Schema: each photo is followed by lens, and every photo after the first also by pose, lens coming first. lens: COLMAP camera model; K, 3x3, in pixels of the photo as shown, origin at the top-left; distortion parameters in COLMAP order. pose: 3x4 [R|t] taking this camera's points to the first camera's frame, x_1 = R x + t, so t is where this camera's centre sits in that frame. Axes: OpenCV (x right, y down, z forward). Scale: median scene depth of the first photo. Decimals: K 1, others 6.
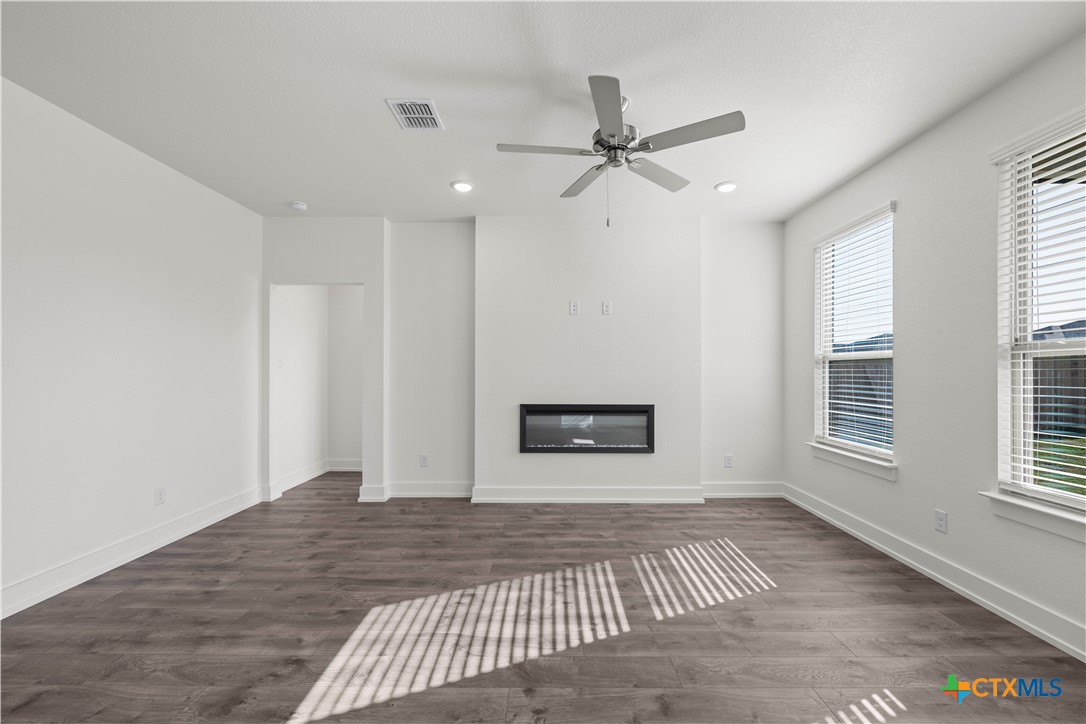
lens RADIAL K [[444.1, 0, 550.4], [0, 444.1, 373.2], [0, 0, 1]] dist [0.004178, -0.000361]
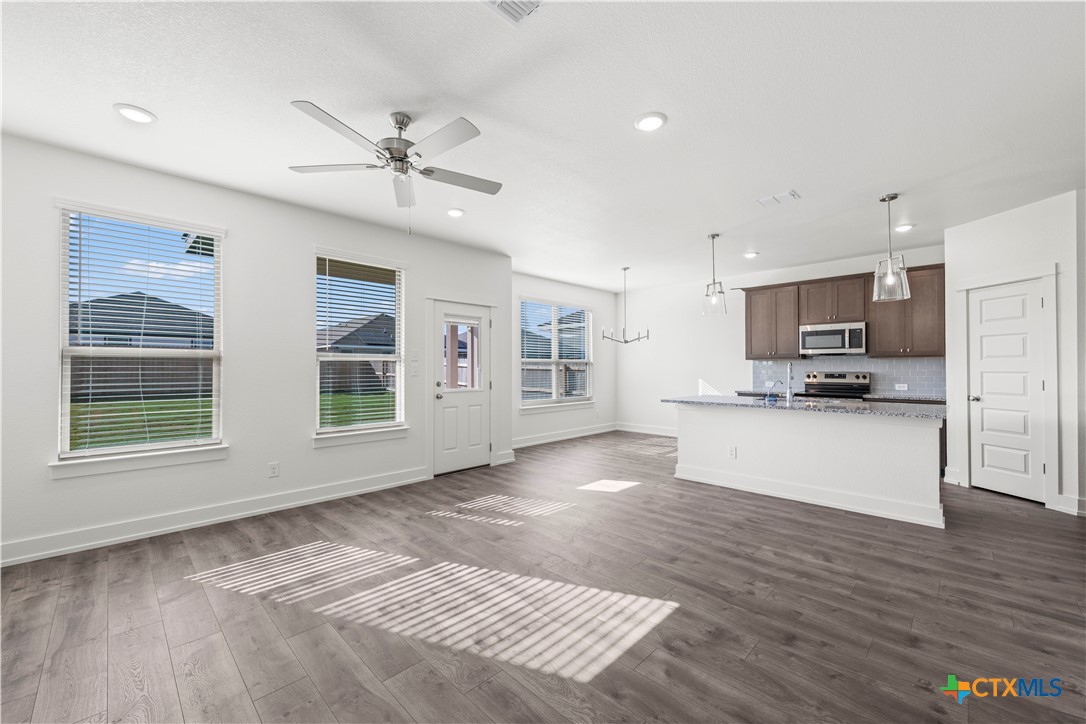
lens RADIAL K [[431.9, 0, 543.1], [0, 431.9, 358.6], [0, 0, 1]] dist [-0.003960, 0.000048]
pose [[-0.711495, 0.017789, 0.702466, -0.751209], [0.004796, 0.999779, -0.020460, -0.003053], [-0.702675, -0.011188, -0.711423, 1.358930]]
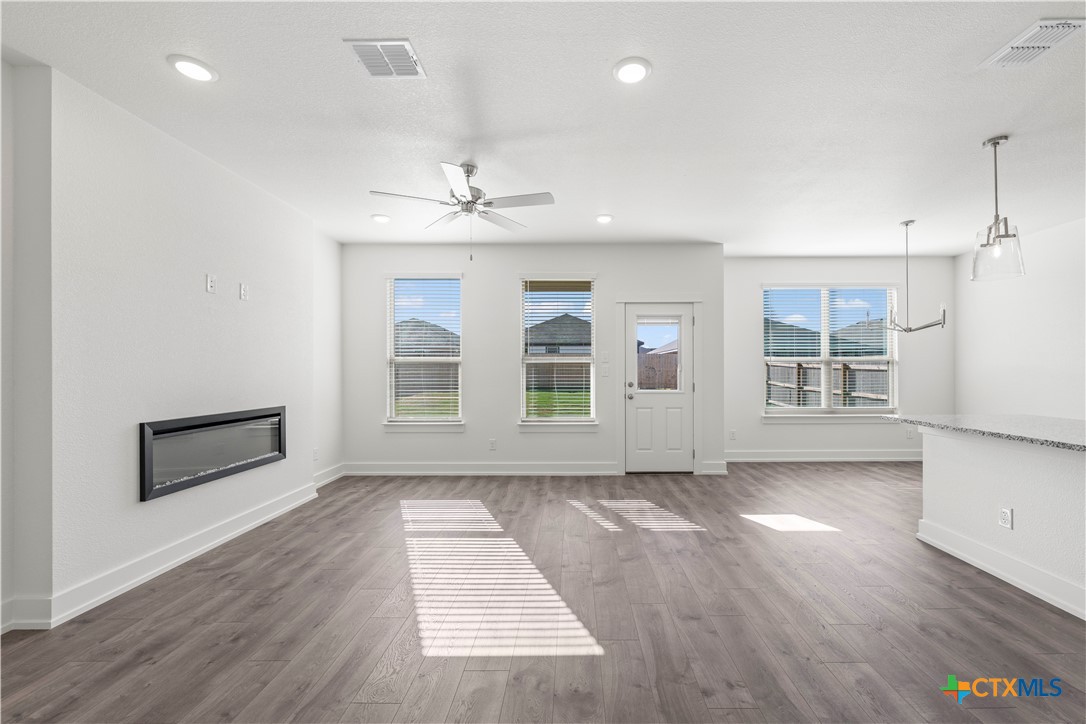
lens RADIAL K [[431.9, 0, 574.2], [0, 431.9, 369.3], [0, 0, 1]] dist [-0.003960, 0.000048]
pose [[0.000987, 0.001919, 0.999998, -1.037571], [0.006621, 0.999976, -0.001926, -0.000528], [-0.999978, 0.006623, 0.000975, 0.615483]]
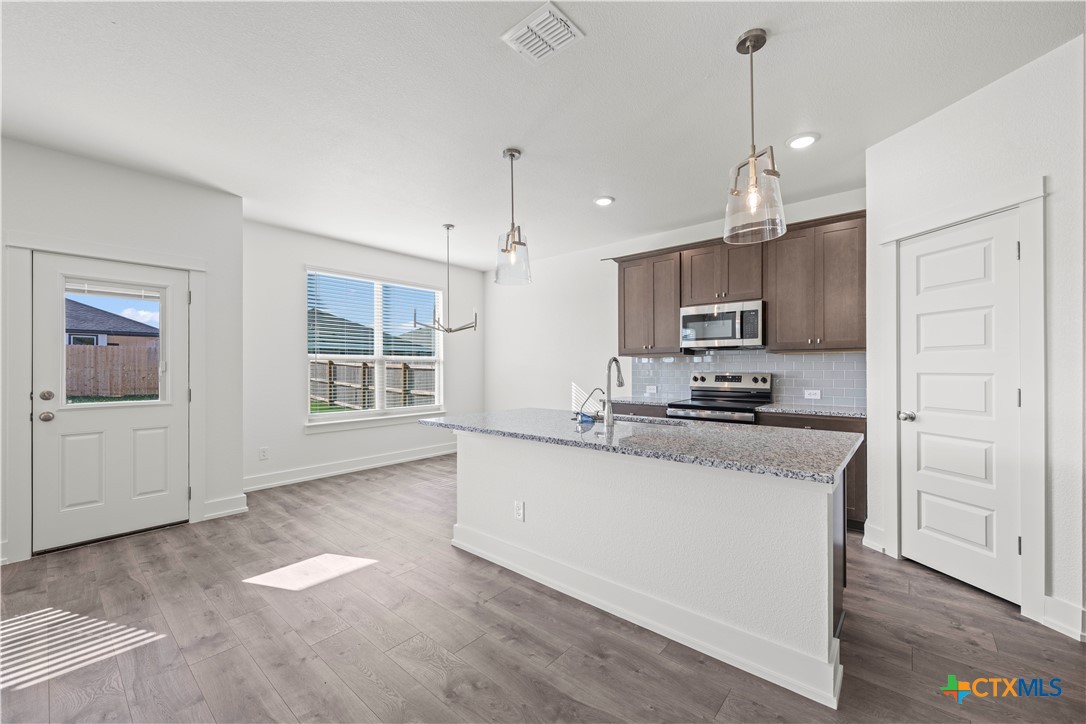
lens RADIAL K [[431.9, 0, 545.3], [0, 431.9, 362.0], [0, 0, 1]] dist [-0.003960, 0.000048]
pose [[-0.759506, 0.012634, 0.650378, -0.779519], [0.006008, 0.999905, -0.012409, 0.003085], [-0.650473, -0.005517, -0.759510, 0.379741]]
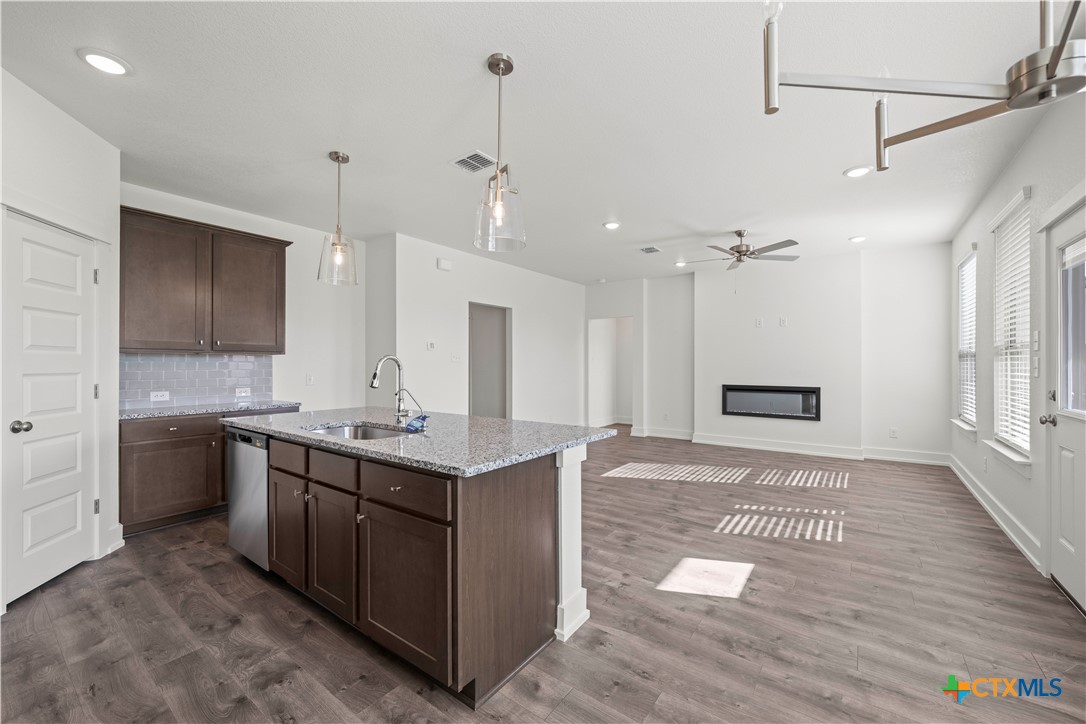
lens RADIAL K [[431.9, 0, 553.8], [0, 431.9, 359.9], [0, 0, 1]] dist [-0.003960, 0.000048]
pose [[0.816345, -0.006970, -0.577523, 0.521752], [-0.000754, 0.999913, -0.013135, 0.002795], [0.577564, 0.011158, 0.816269, -0.978102]]
